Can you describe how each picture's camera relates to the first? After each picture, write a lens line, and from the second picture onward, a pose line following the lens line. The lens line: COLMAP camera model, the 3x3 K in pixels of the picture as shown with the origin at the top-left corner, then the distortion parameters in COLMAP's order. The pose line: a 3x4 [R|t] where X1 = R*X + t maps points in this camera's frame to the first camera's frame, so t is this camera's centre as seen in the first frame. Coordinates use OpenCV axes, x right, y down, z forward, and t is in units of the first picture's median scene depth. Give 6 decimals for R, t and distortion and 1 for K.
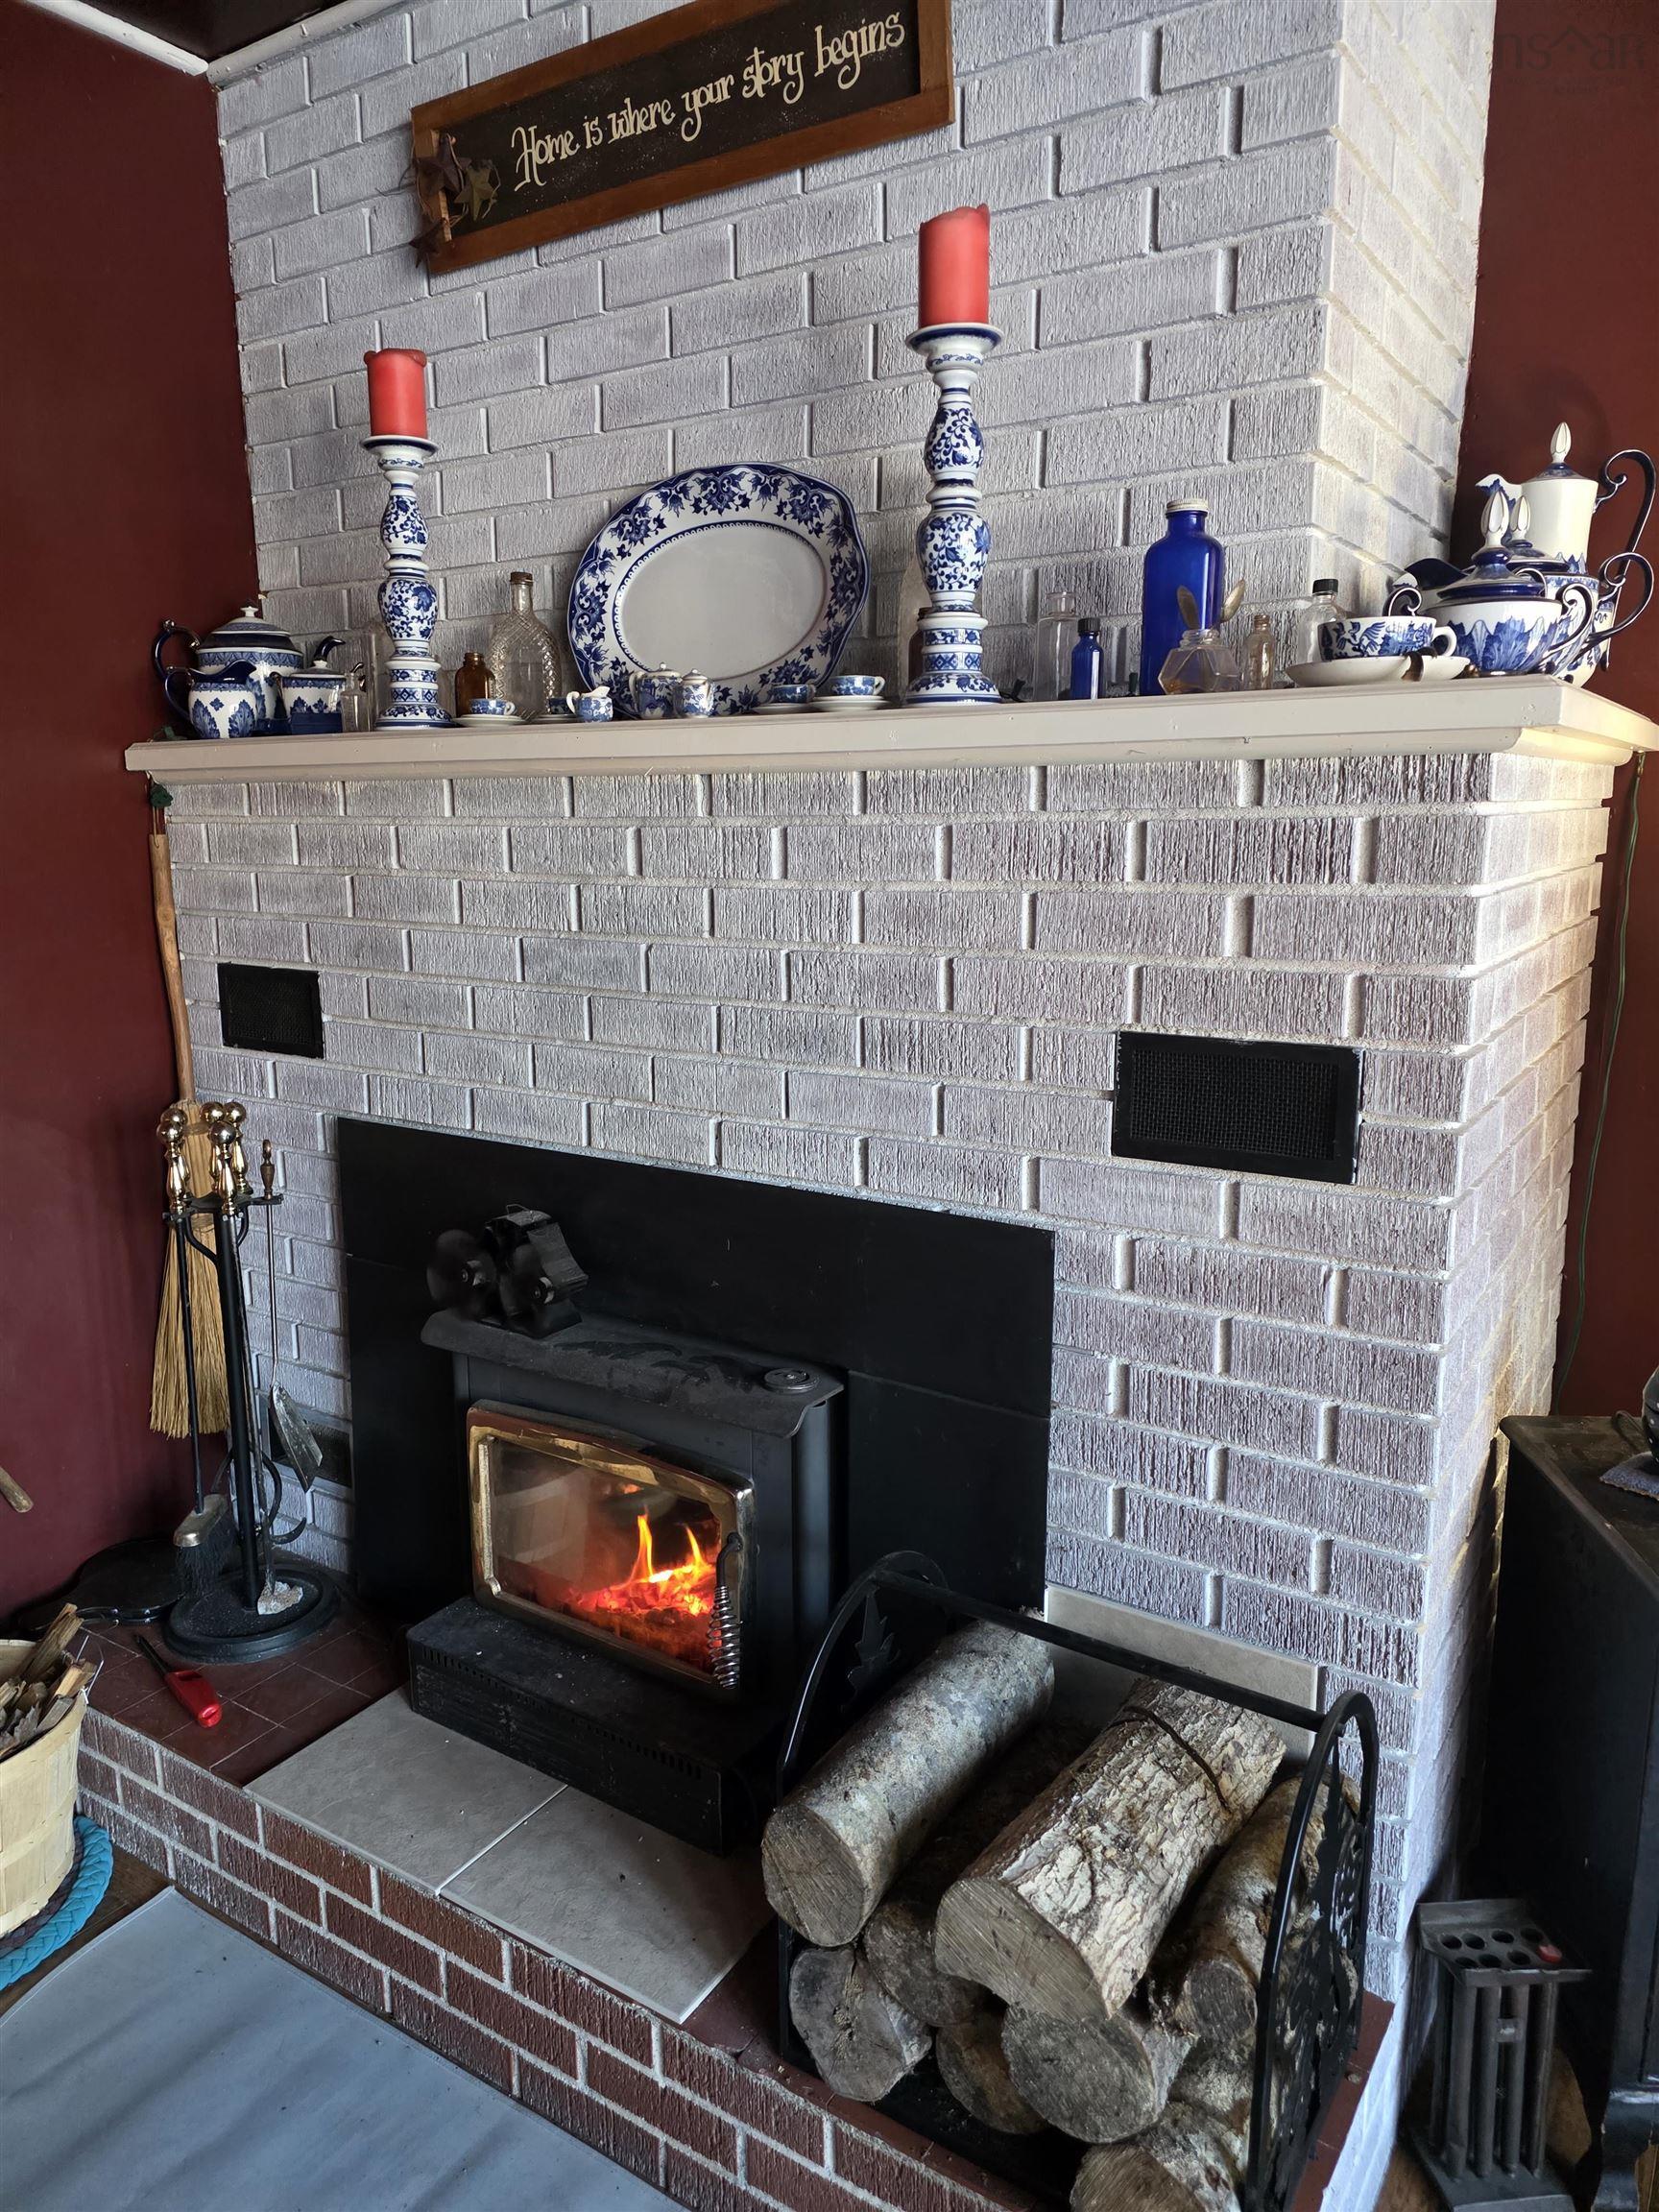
lens RADIAL K [[1500.0, 0, 784.5], [0, 1500.0, 1122.4], [0, 0, 1]] dist [0.072856, -0.071122]
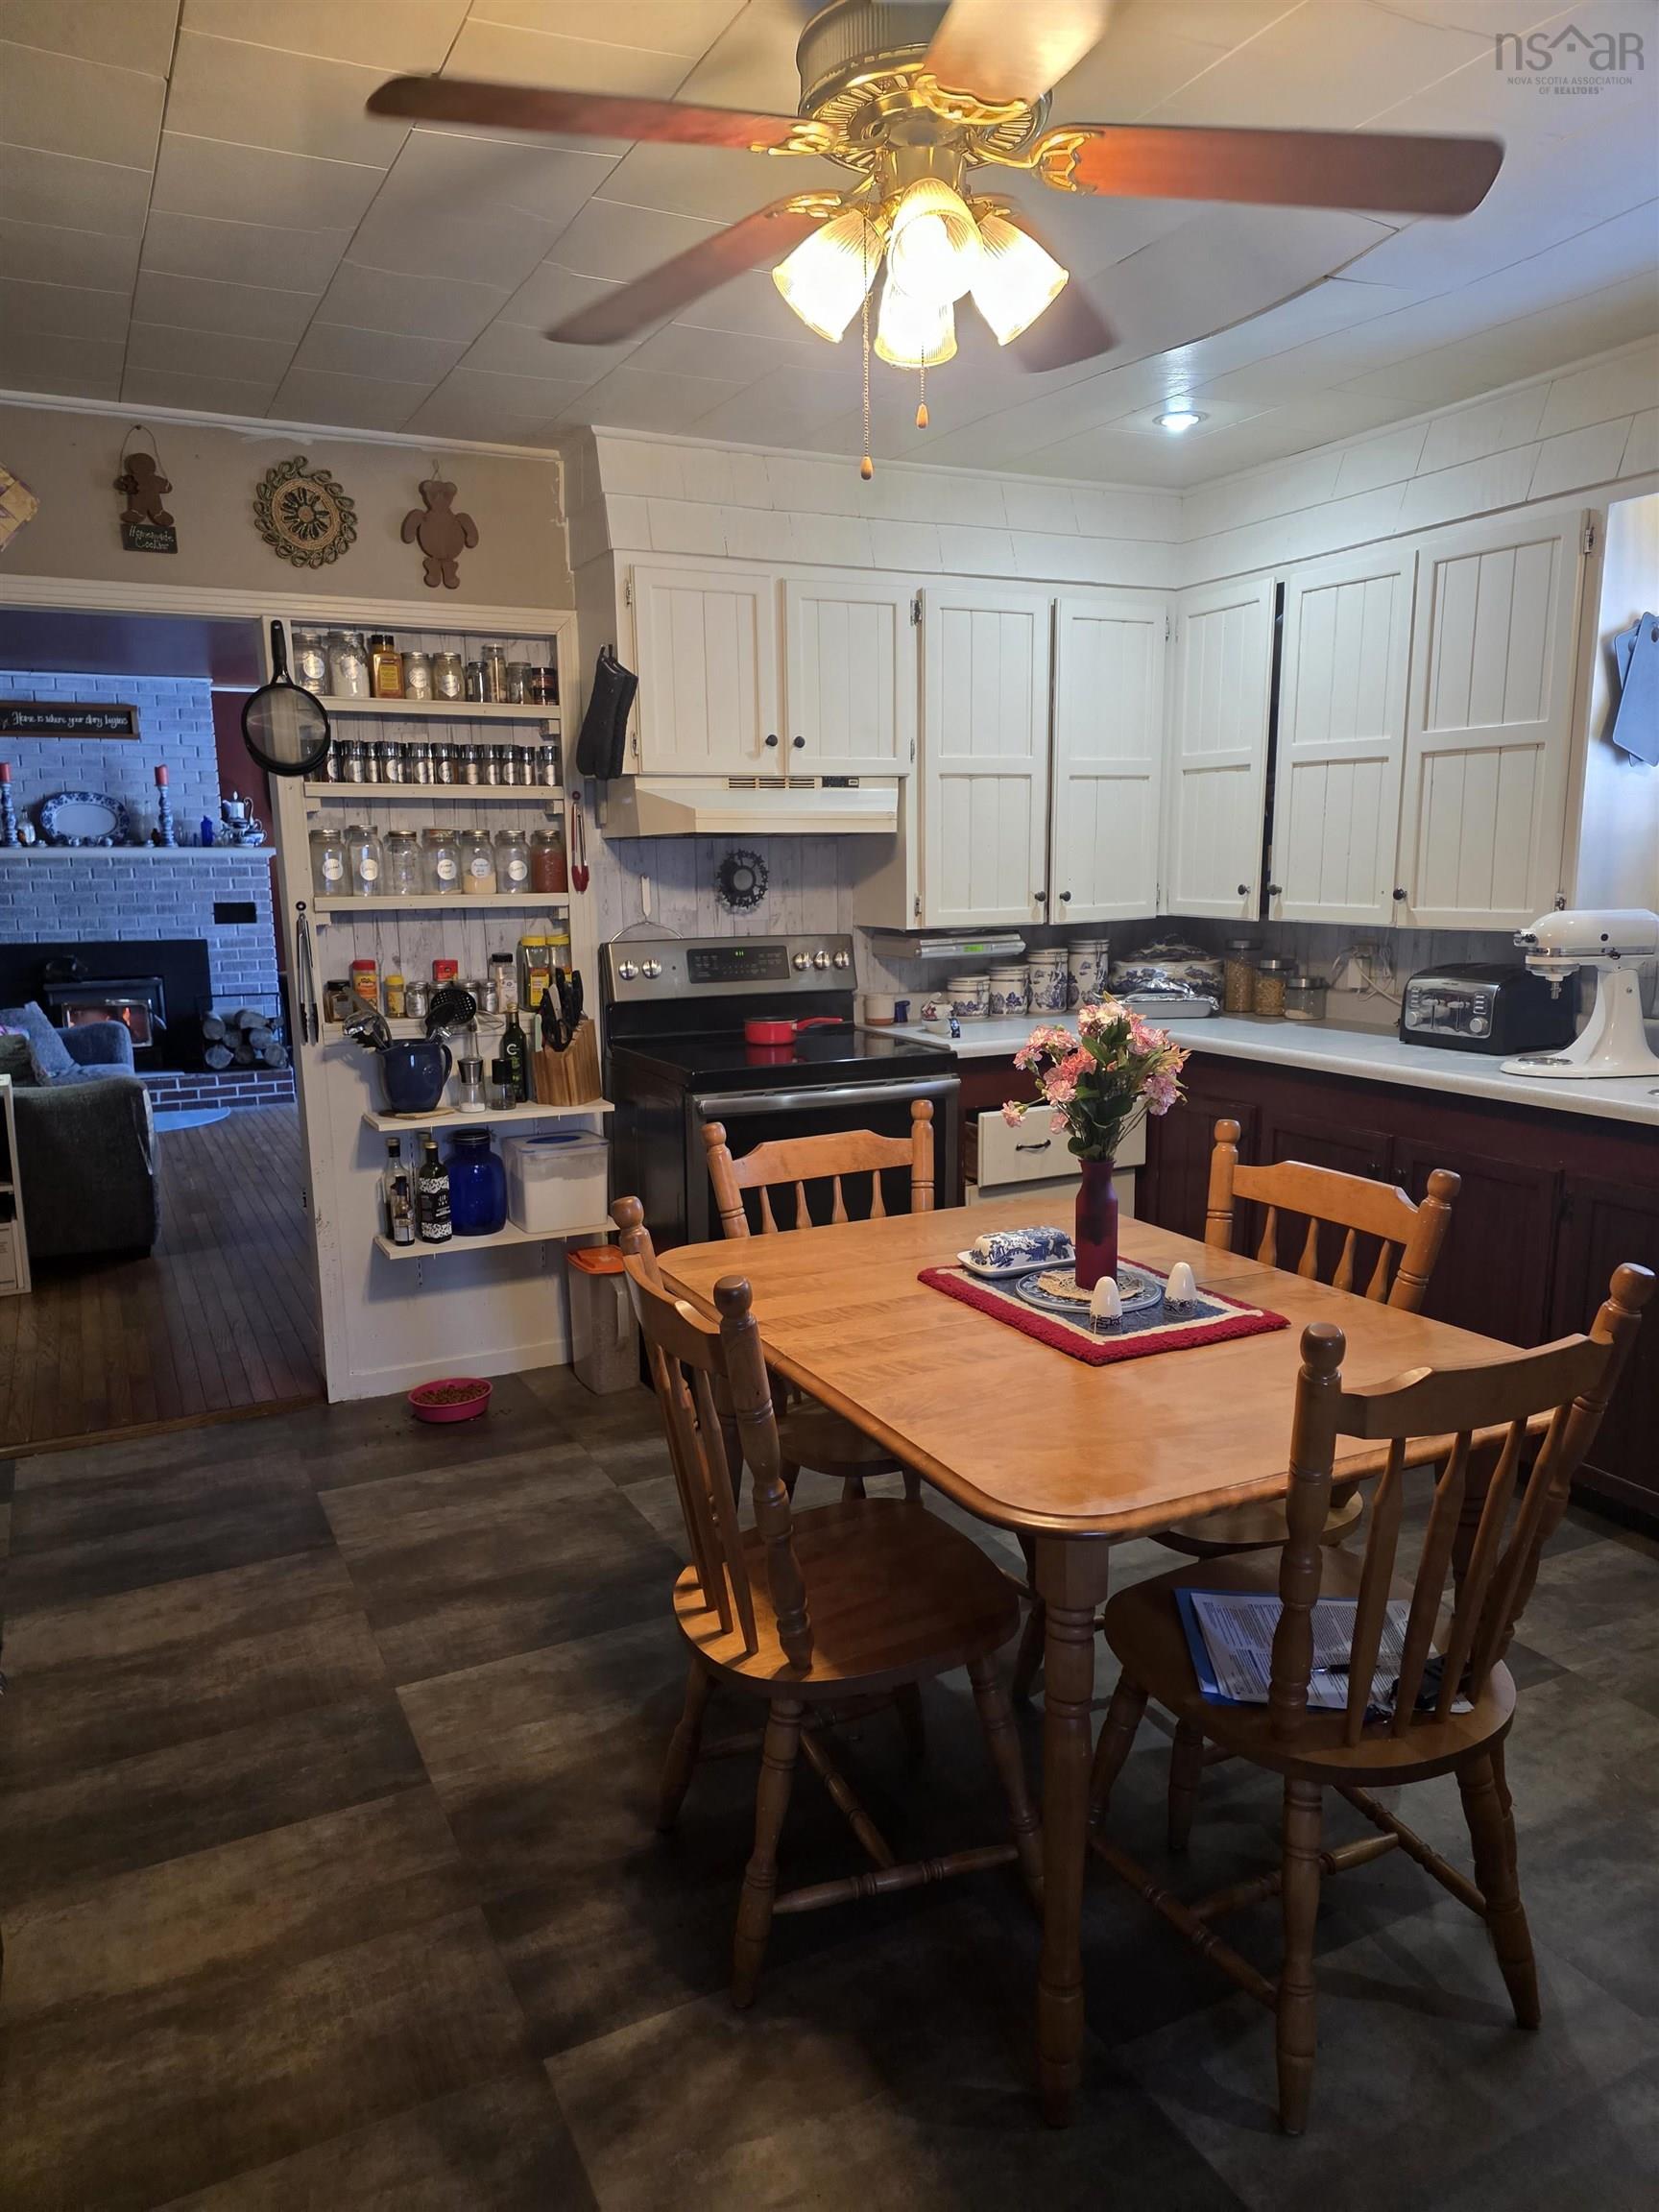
lens RADIAL K [[1500.0, 0, 821.4], [0, 1500.0, 1120.9], [0, 0, 1]] dist [0.072856, -0.071122]
pose [[0.497510, -0.153173, 0.853828, -3.597029], [0.178165, 0.981346, 0.072236, 0.733907], [-0.848965, 0.116184, 0.515519, -3.779513]]
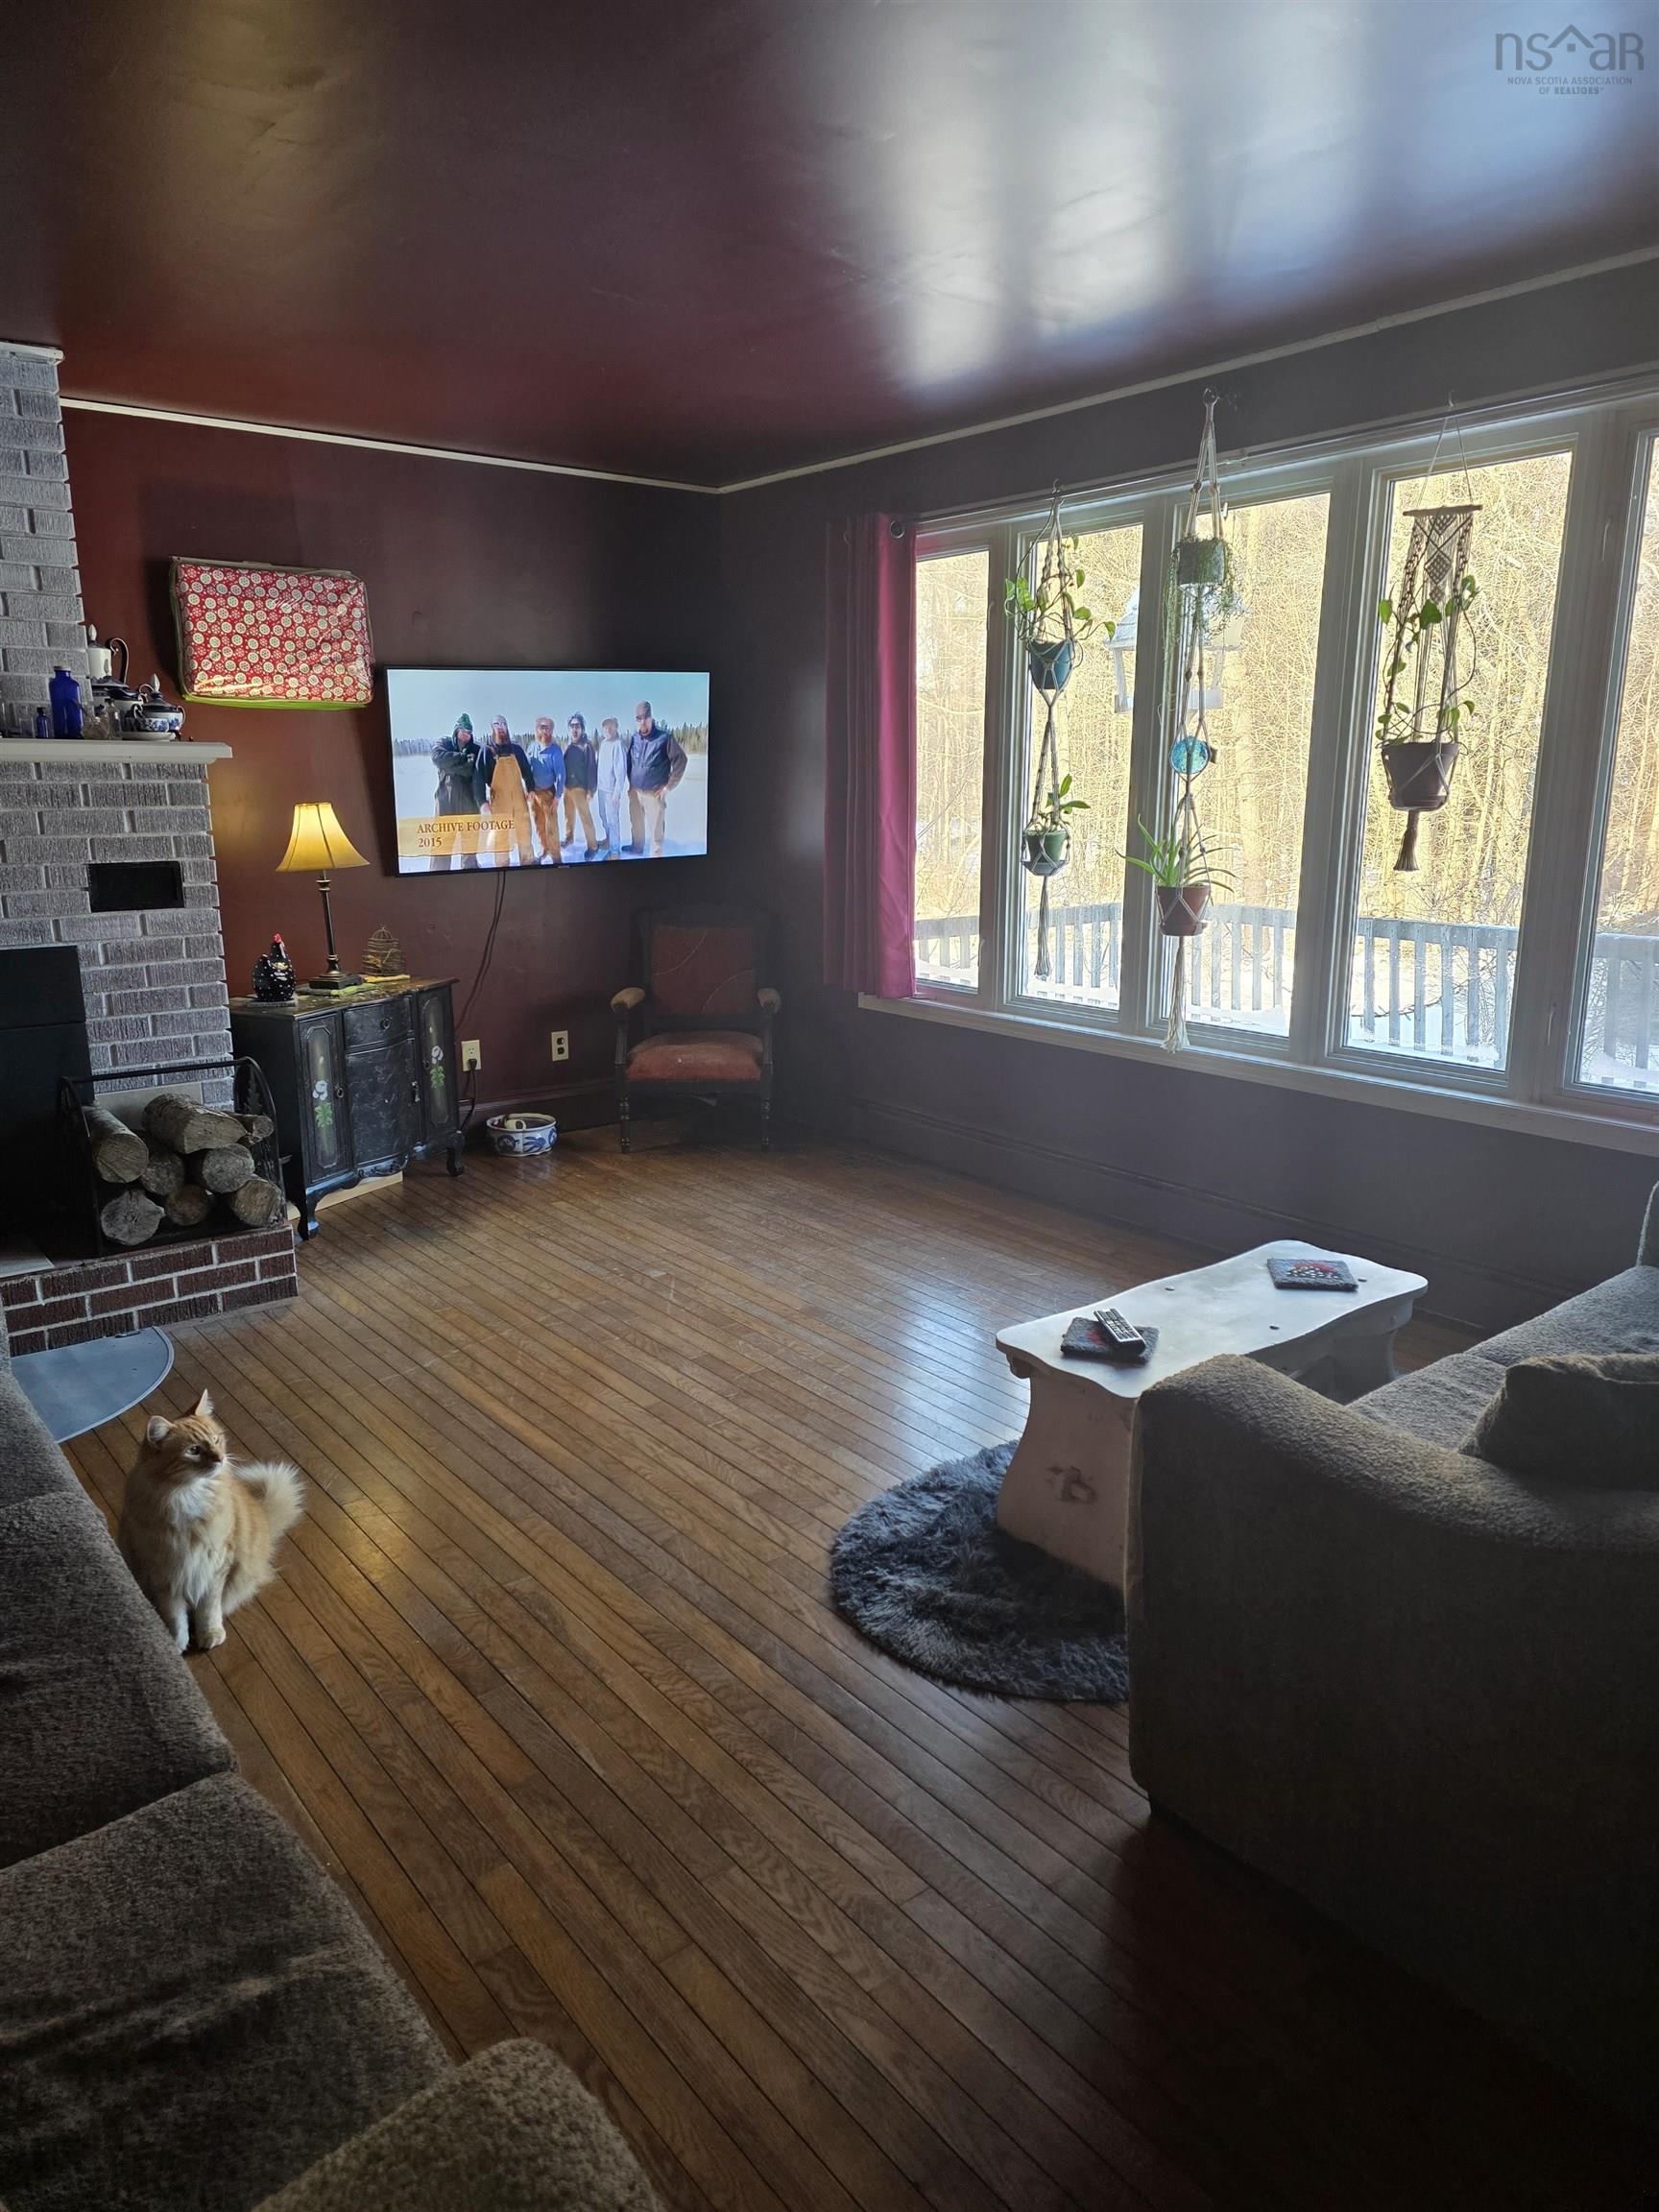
lens RADIAL K [[1500.0, 0, 881.3], [0, 1500.0, 1114.2], [0, 0, 1]] dist [0.072856, -0.071122]
pose [[0.293696, -0.207282, 0.933154, -1.848967], [0.183179, 0.970318, 0.157885, 0.188690], [-0.938184, 0.124564, 0.322948, -1.058397]]
